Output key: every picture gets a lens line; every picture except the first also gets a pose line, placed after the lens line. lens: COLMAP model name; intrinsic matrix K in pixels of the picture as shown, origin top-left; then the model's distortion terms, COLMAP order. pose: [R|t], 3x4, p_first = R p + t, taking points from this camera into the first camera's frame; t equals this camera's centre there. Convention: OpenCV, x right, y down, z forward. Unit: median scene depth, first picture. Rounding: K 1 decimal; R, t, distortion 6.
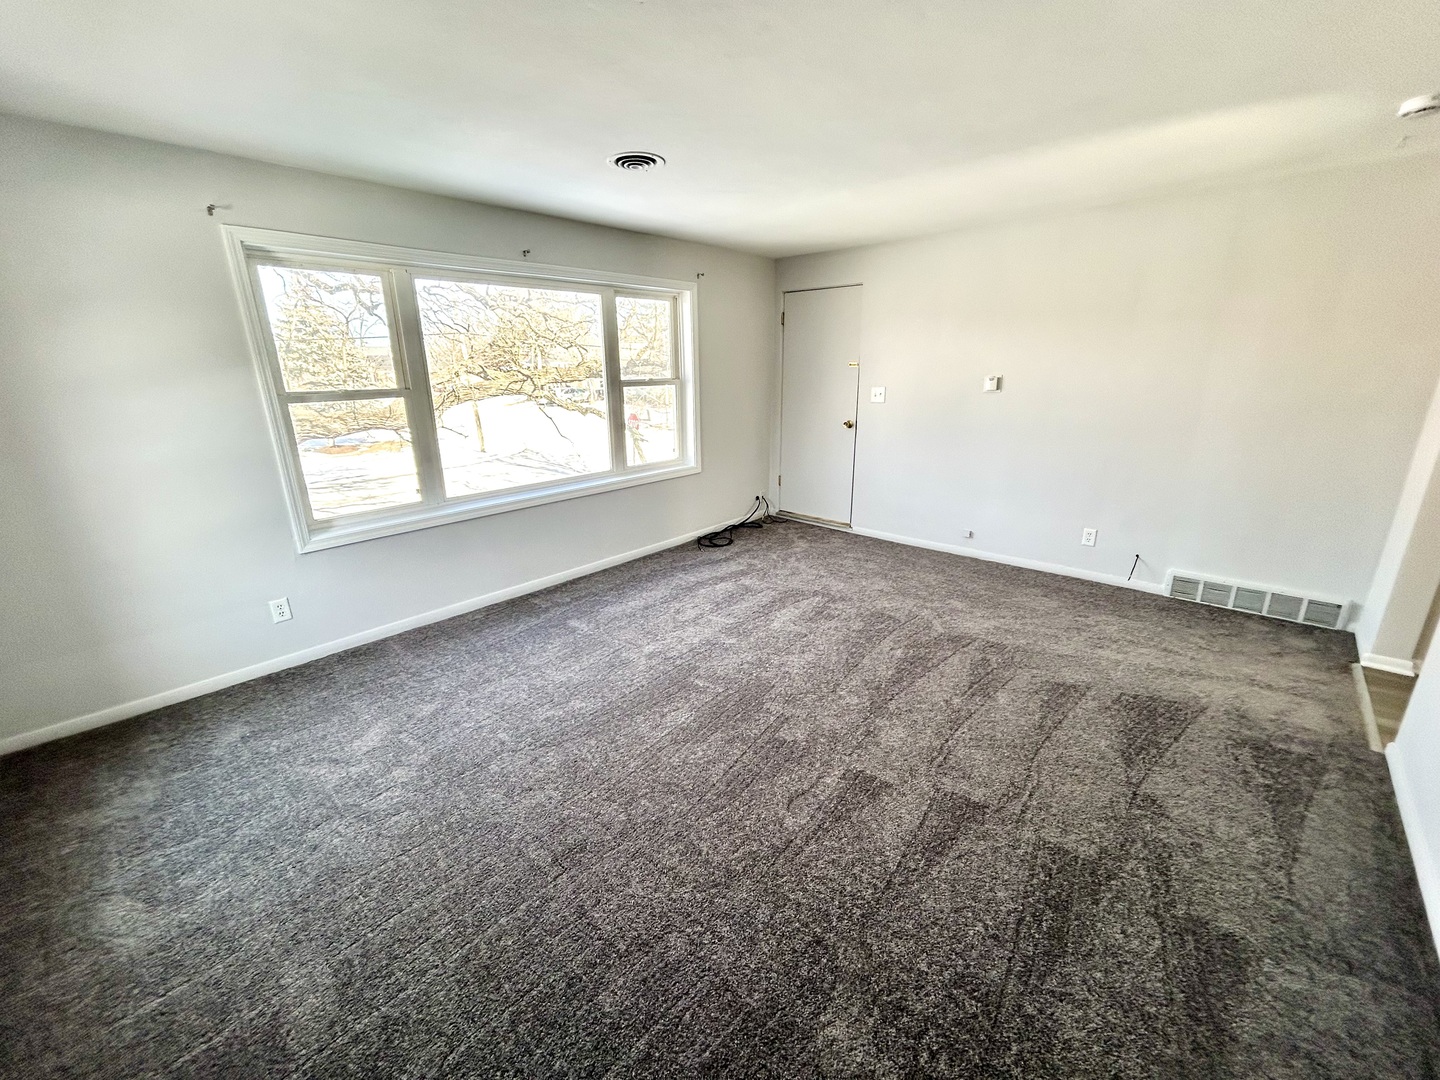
lens RADIAL K [[585.0, 0, 722.1], [0, 585.0, 542.4], [0, 0, 1]] dist [0.002205, 0.000414]
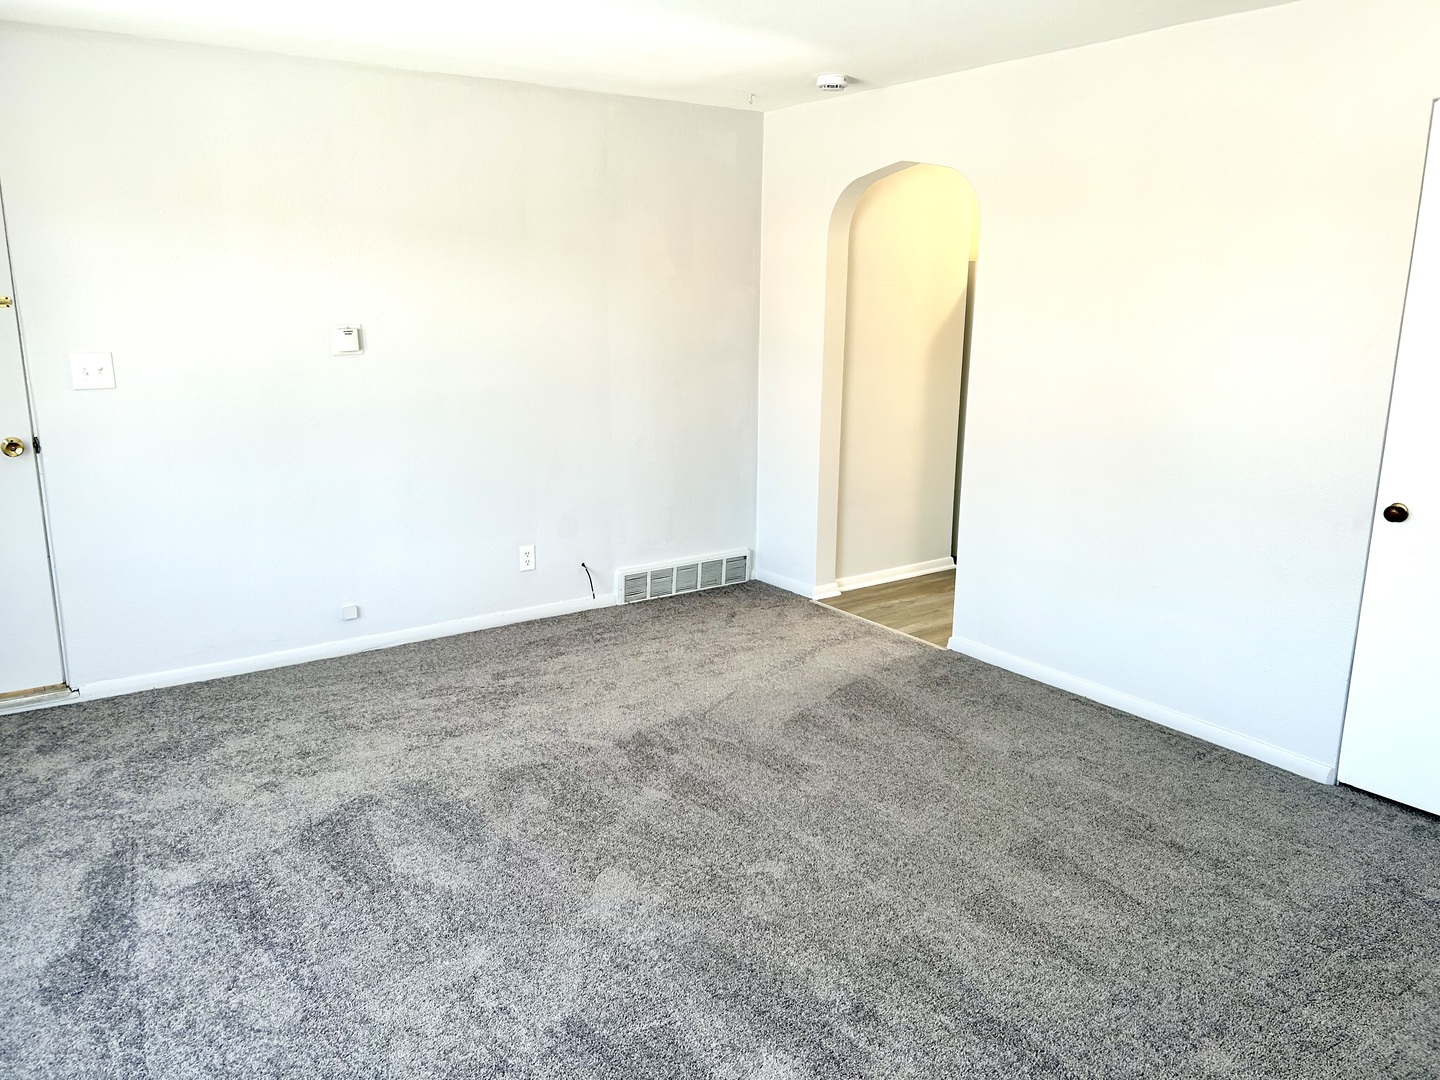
lens RADIAL K [[1082.2, 0, 717.9], [0, 1082.2, 536.4], [0, 0, 1]] dist [0.031492, -0.014046]
pose [[0.208418, -0.200946, 0.957174, -0.570894], [0.271947, 0.951980, 0.140640, -0.162339], [-0.939472, 0.230989, 0.253056, 0.511611]]
